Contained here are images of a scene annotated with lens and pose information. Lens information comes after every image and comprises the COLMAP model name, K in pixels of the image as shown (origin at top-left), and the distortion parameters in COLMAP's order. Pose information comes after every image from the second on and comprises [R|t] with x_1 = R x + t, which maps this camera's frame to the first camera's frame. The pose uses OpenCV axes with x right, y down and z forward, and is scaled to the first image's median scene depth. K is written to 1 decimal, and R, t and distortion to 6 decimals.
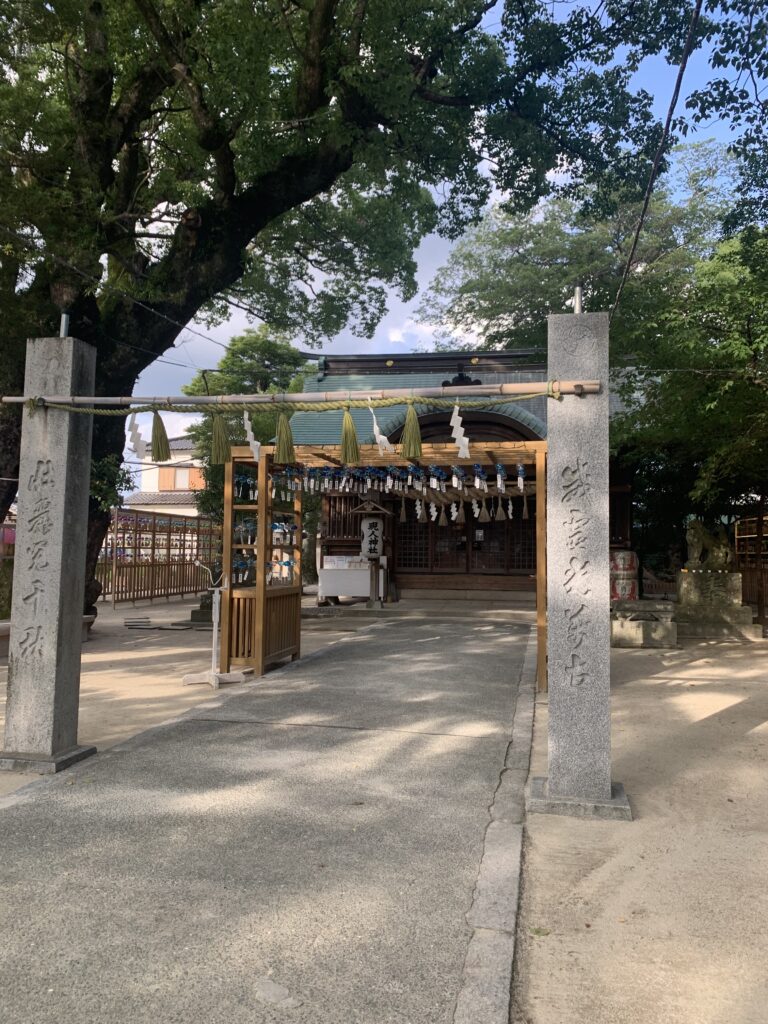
lens RADIAL K [[795.1, 0, 385.3], [0, 795.1, 513.3], [0, 0, 1]] dist [0.013323, 0.008309]
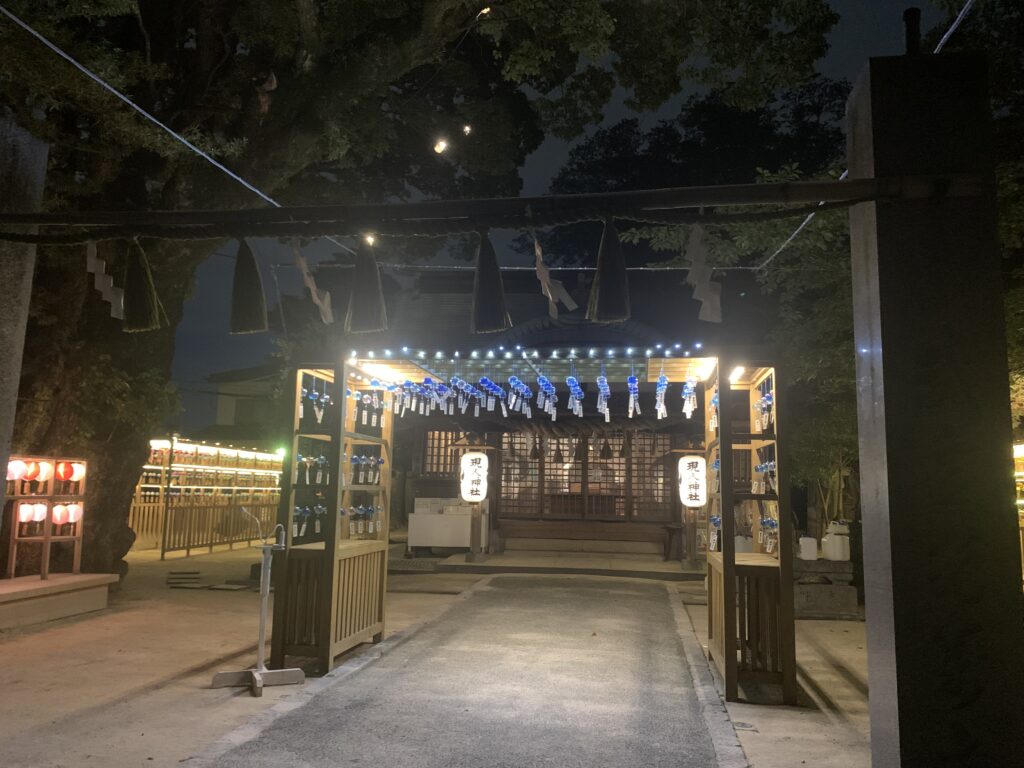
lens RADIAL K [[795.1, 0, 514.1], [0, 795.1, 378.8], [0, 0, 1]] dist [0.013323, 0.008309]
pose [[0.998718, 0.015465, 0.048189, -0.016045], [-0.010899, 0.995549, -0.093609, 0.005608], [-0.049423, 0.092964, 0.994442, 0.144297]]
